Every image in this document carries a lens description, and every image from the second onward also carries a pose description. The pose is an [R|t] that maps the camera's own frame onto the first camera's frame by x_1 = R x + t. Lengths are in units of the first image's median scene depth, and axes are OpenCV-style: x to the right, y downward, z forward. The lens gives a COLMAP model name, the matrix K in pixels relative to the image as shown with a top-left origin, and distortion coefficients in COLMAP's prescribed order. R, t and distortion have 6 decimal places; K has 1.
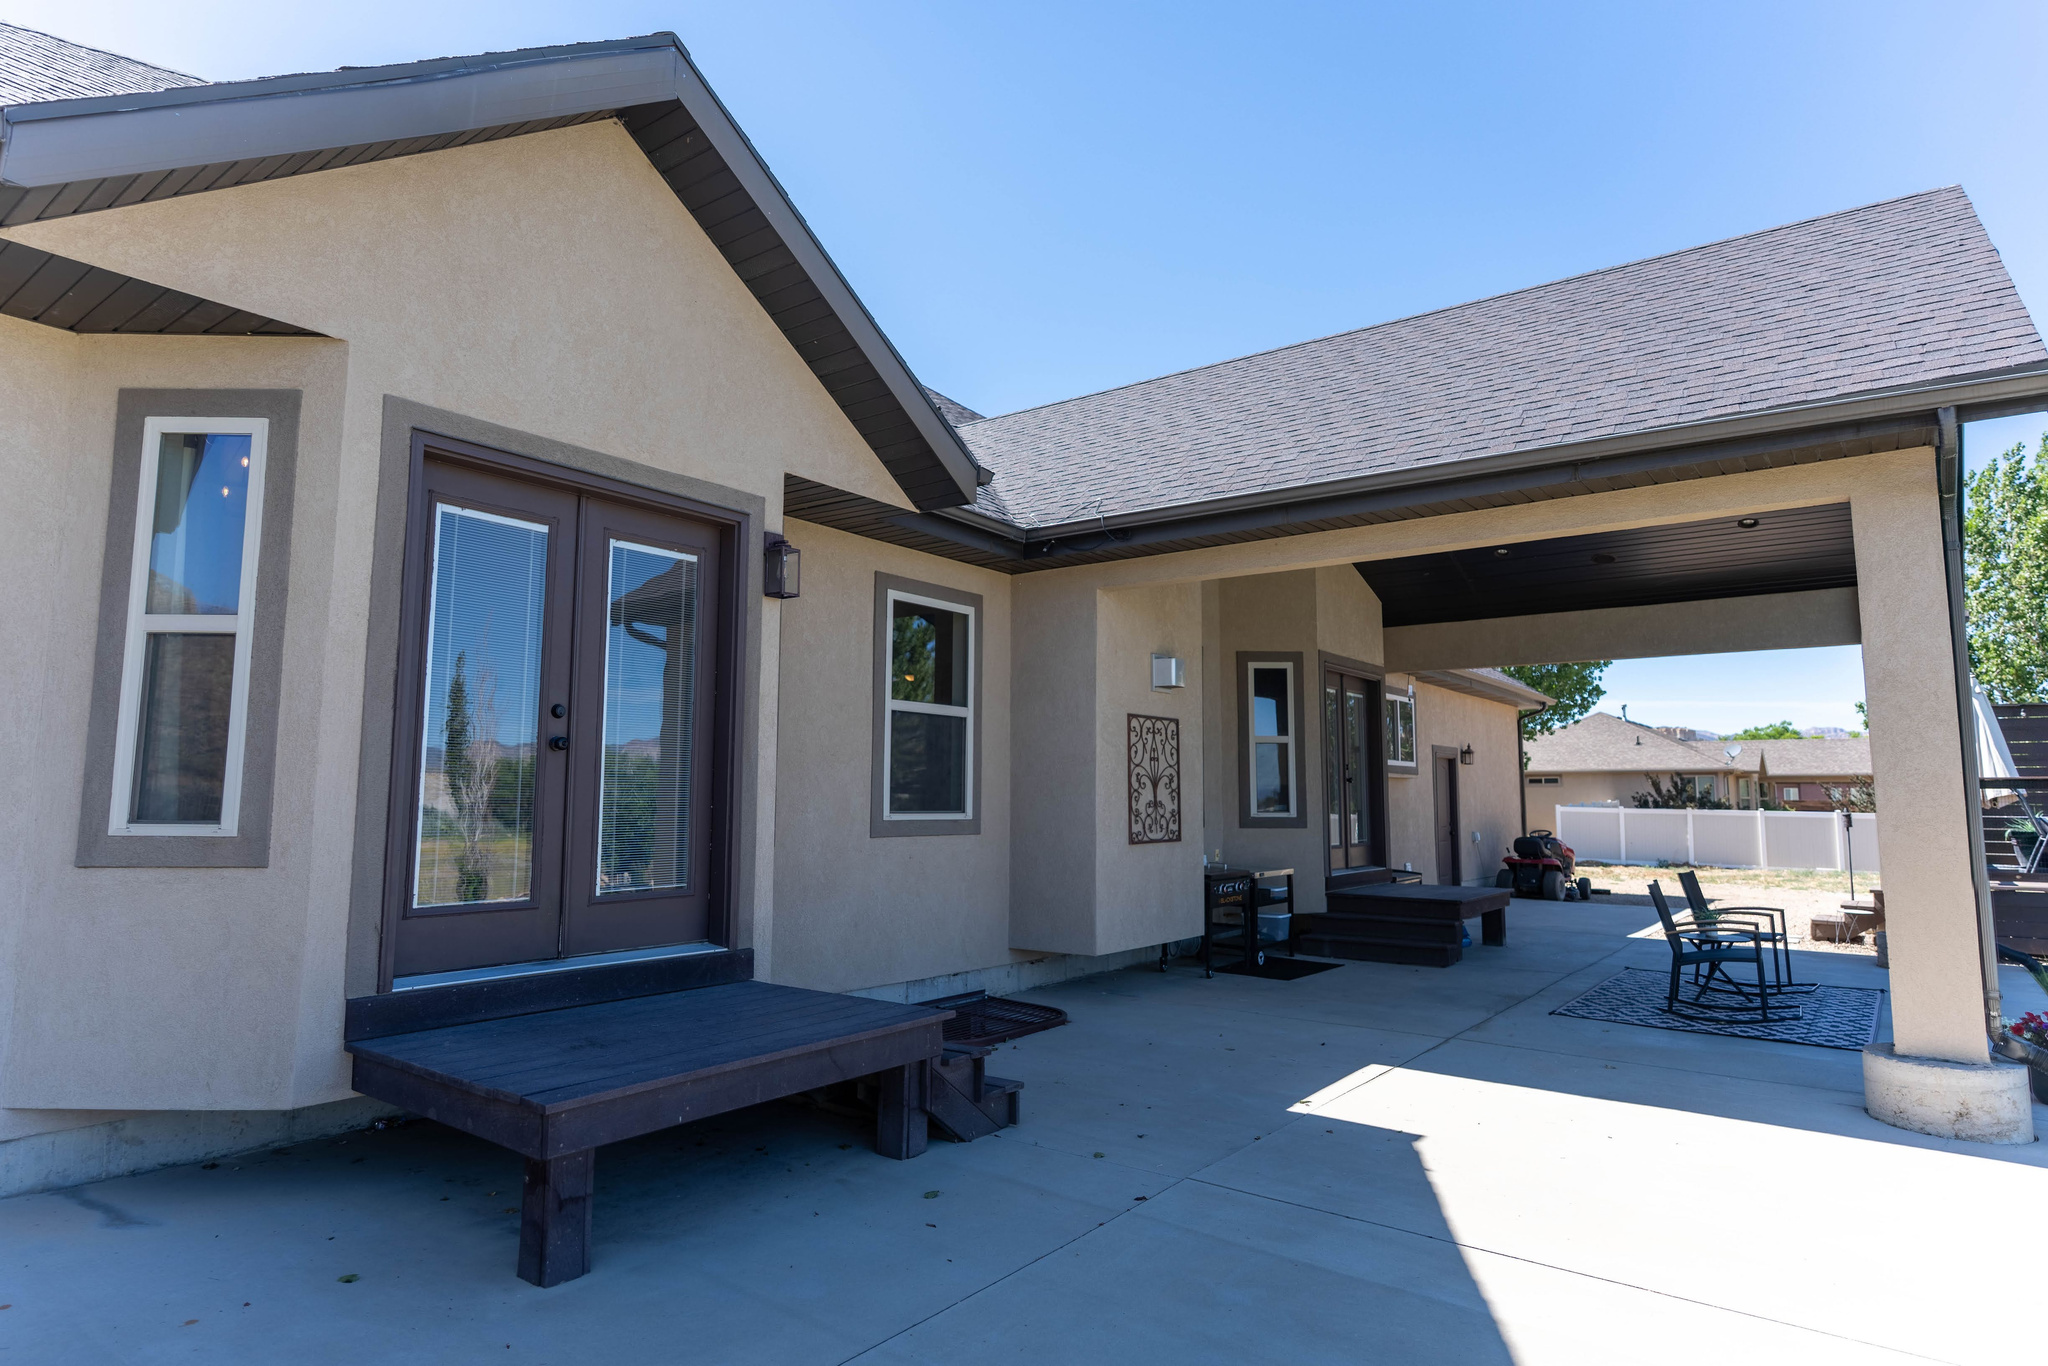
lens RADIAL K [[1137.0, 0, 1022.8], [0, 1137.0, 681.4], [0, 0, 1]] dist [-0.000465, -0.000408]
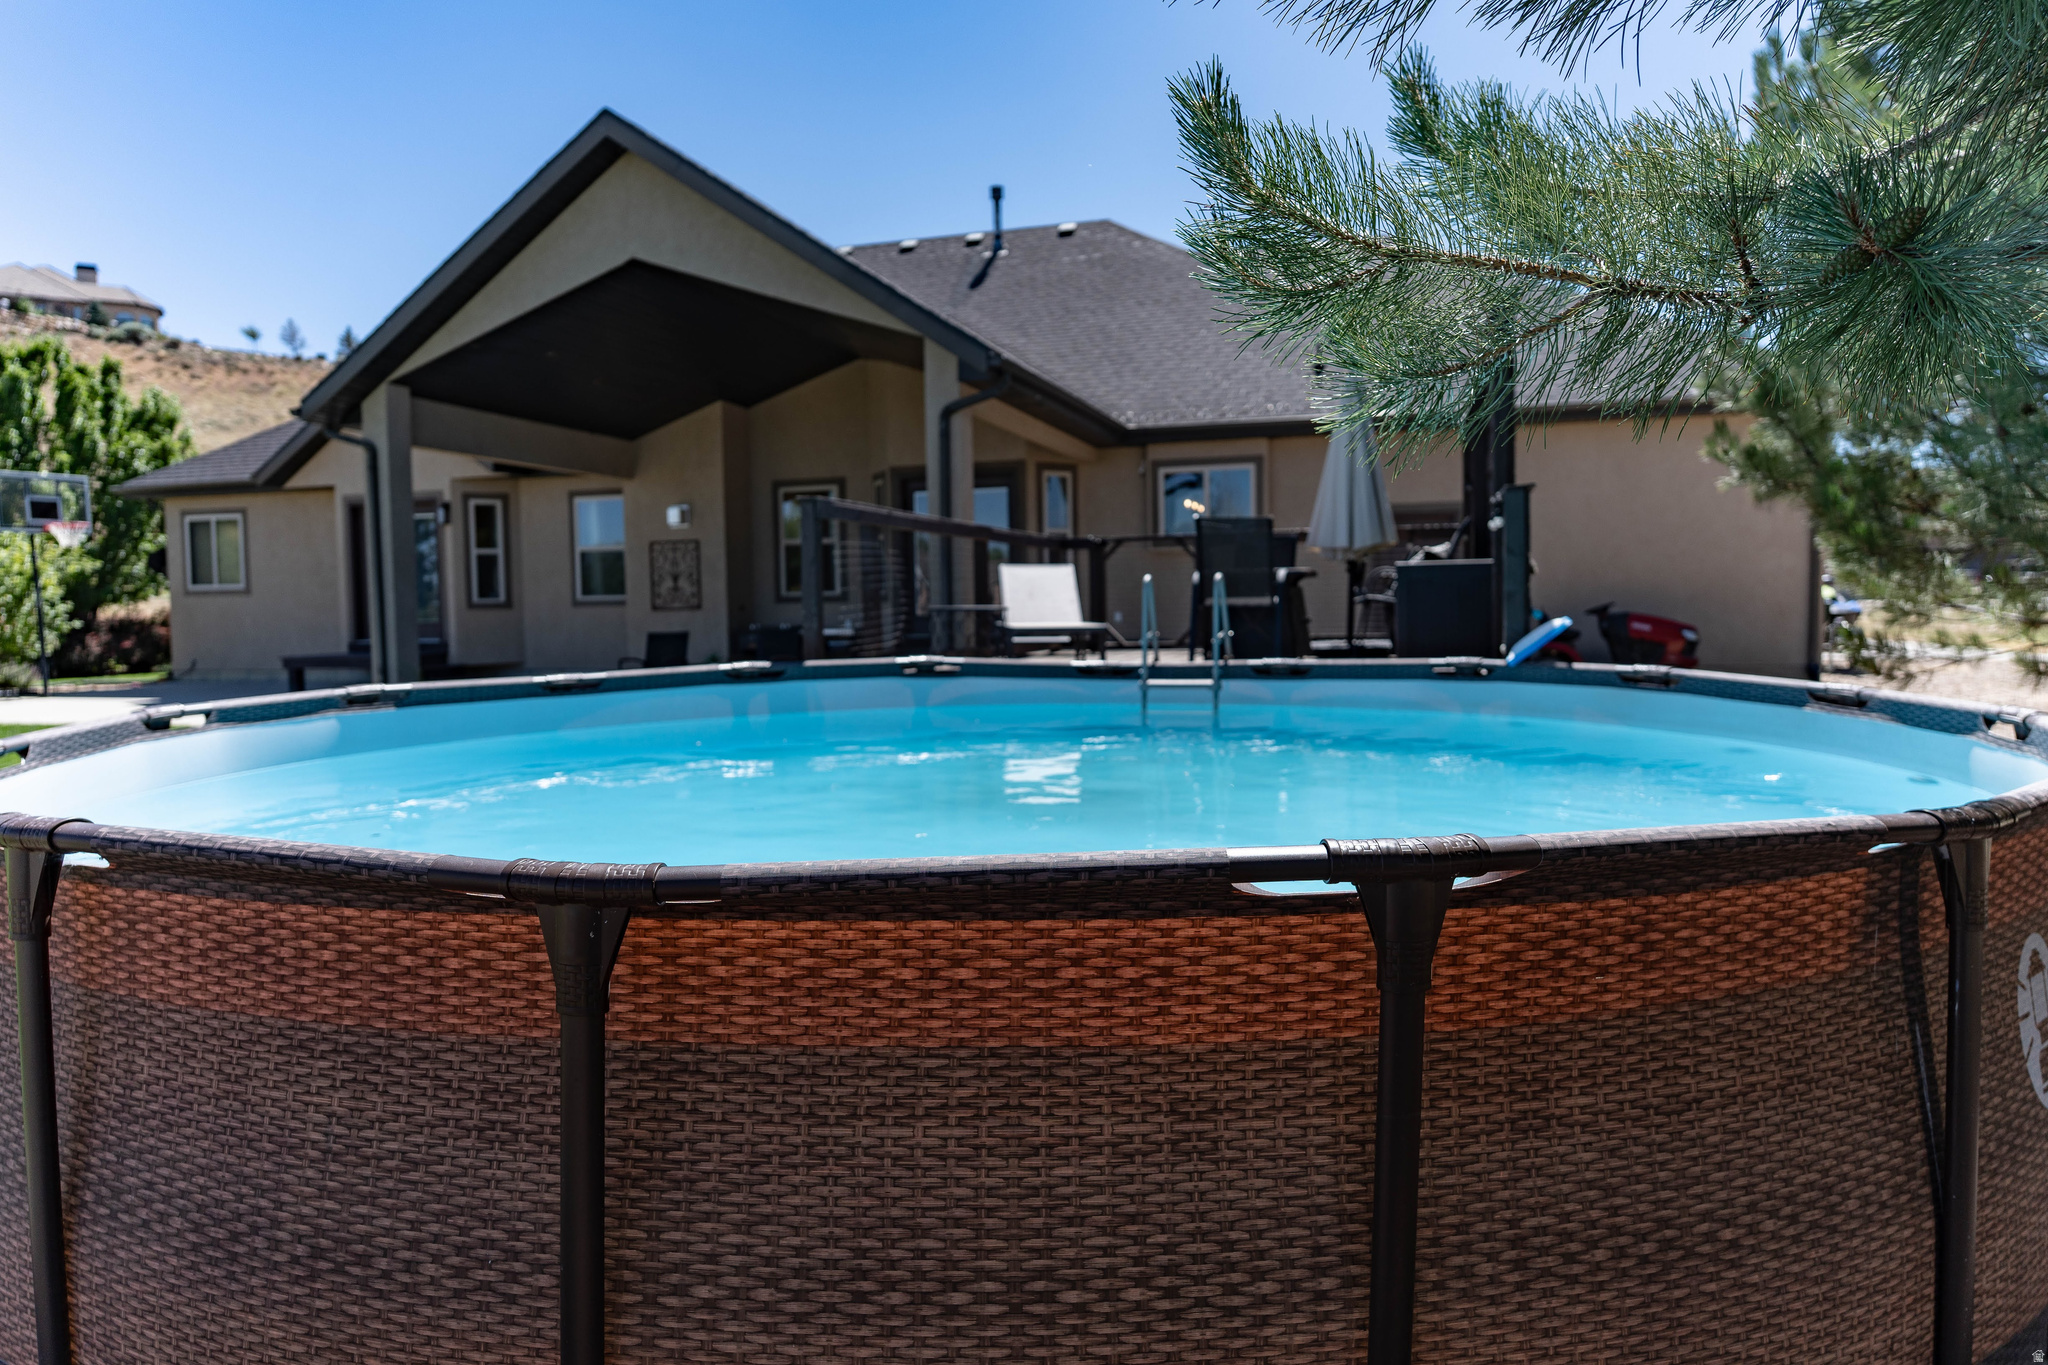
lens RADIAL K [[1287.4, 0, 1023.6], [0, 1287.4, 681.1], [0, 0, 1]] dist [-0.009665, -0.003205]
pose [[0.349863, 0.045862, -0.935677, 2.263639], [0.118417, 0.988624, 0.092735, 0.128523], [0.929286, -0.143245, 0.340453, 0.791382]]
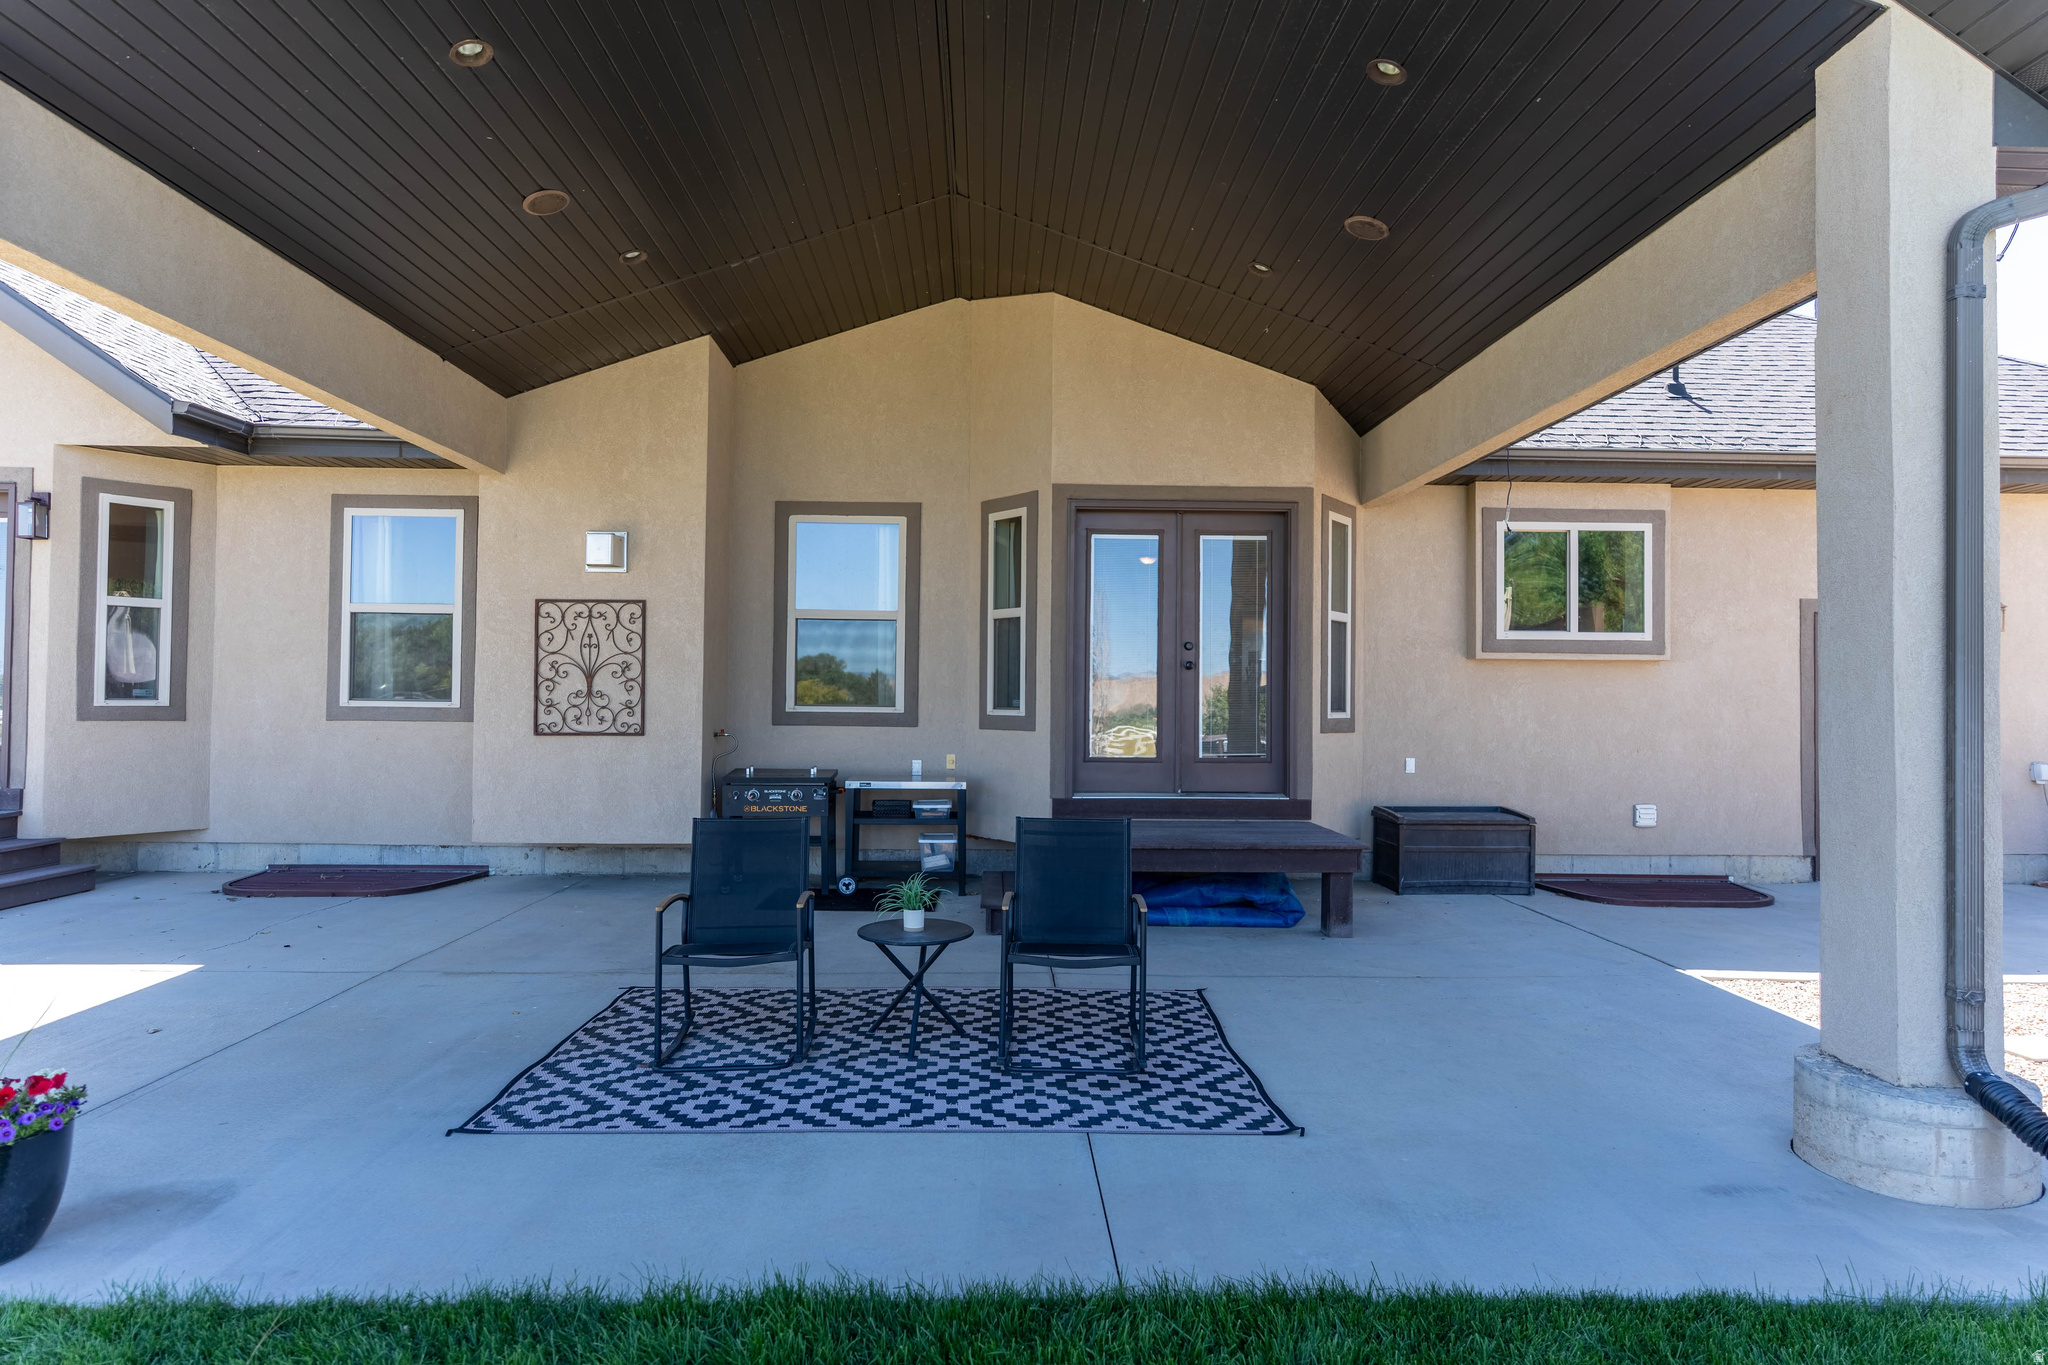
lens RADIAL K [[1137.0, 0, 1019.9], [0, 1137.0, 675.6], [0, 0, 1]] dist [-0.000465, -0.000408]
pose [[0.627188, -0.012197, -0.778773, 1.055938], [0.074054, 0.996281, 0.044037, 0.077780], [0.775340, -0.085291, 0.625759, 0.691963]]
